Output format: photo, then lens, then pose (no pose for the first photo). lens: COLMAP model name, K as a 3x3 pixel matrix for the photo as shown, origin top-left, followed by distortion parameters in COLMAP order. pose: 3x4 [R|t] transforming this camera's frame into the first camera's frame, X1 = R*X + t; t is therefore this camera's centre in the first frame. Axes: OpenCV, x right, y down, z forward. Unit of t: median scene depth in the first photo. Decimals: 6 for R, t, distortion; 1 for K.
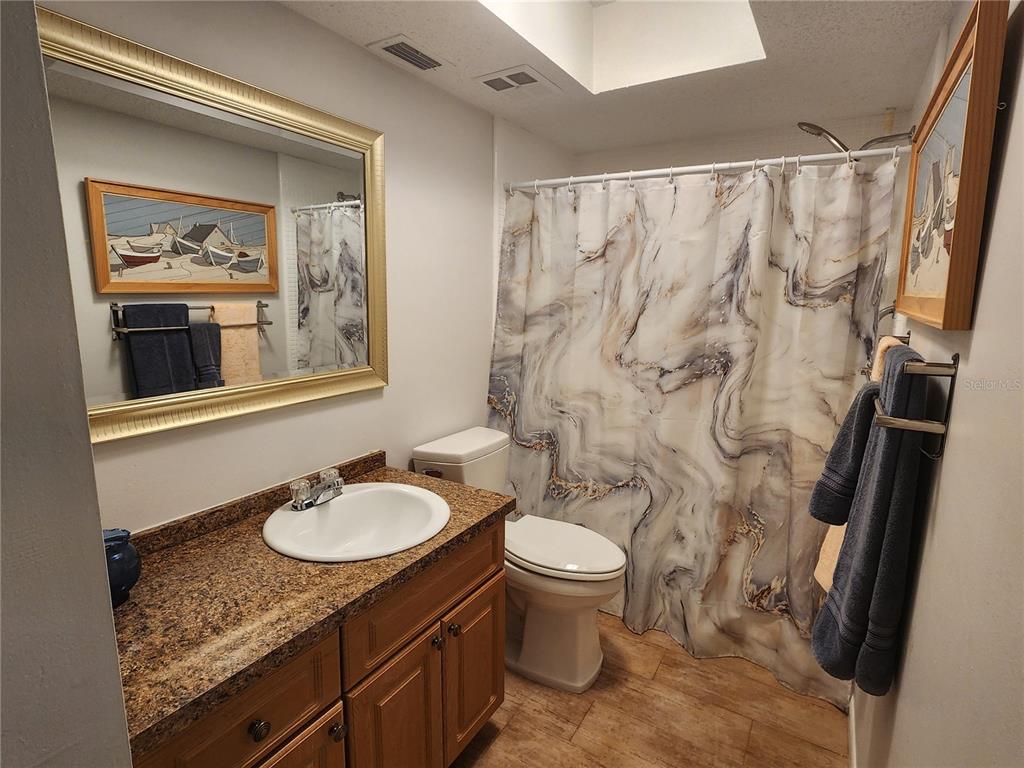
lens RADIAL K [[517.6, 0, 516.5], [0, 517.6, 389.2], [0, 0, 1]] dist [0.001053, 0.002509]
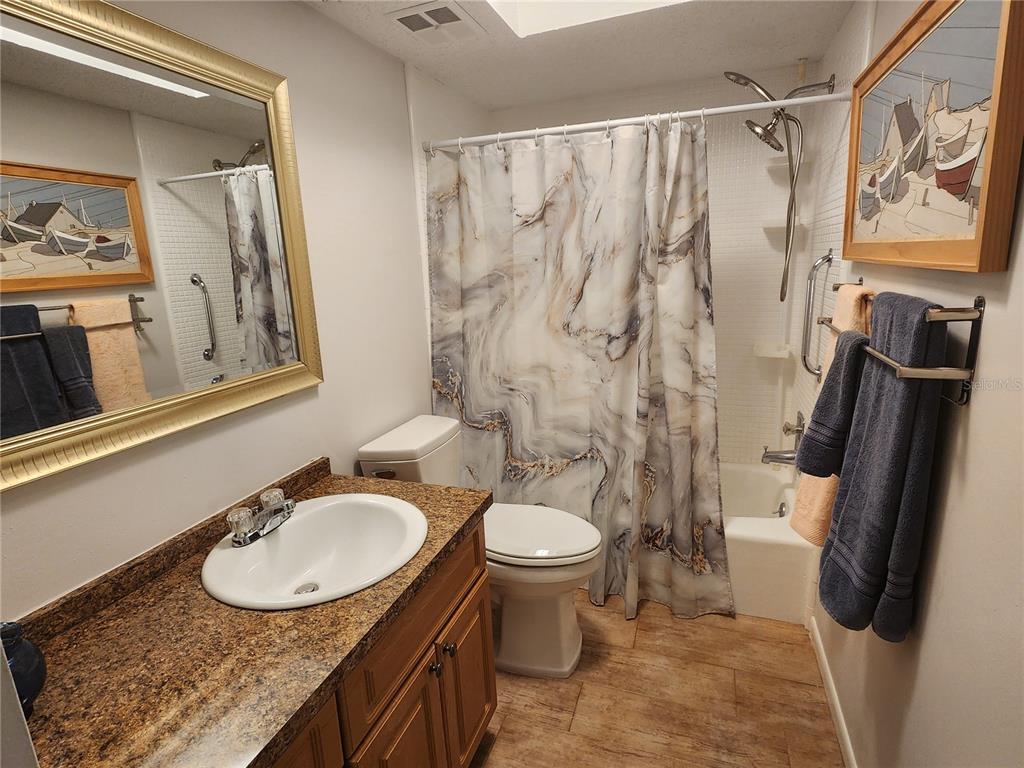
lens RADIAL K [[517.6, 0, 516.5], [0, 517.6, 389.2], [0, 0, 1]] dist [0.001053, 0.002509]
pose [[0.978055, -0.105252, 0.179805, -0.084878], [0.095423, 0.993473, 0.062489, -0.017457], [-0.185208, -0.043960, 0.981716, 0.087864]]
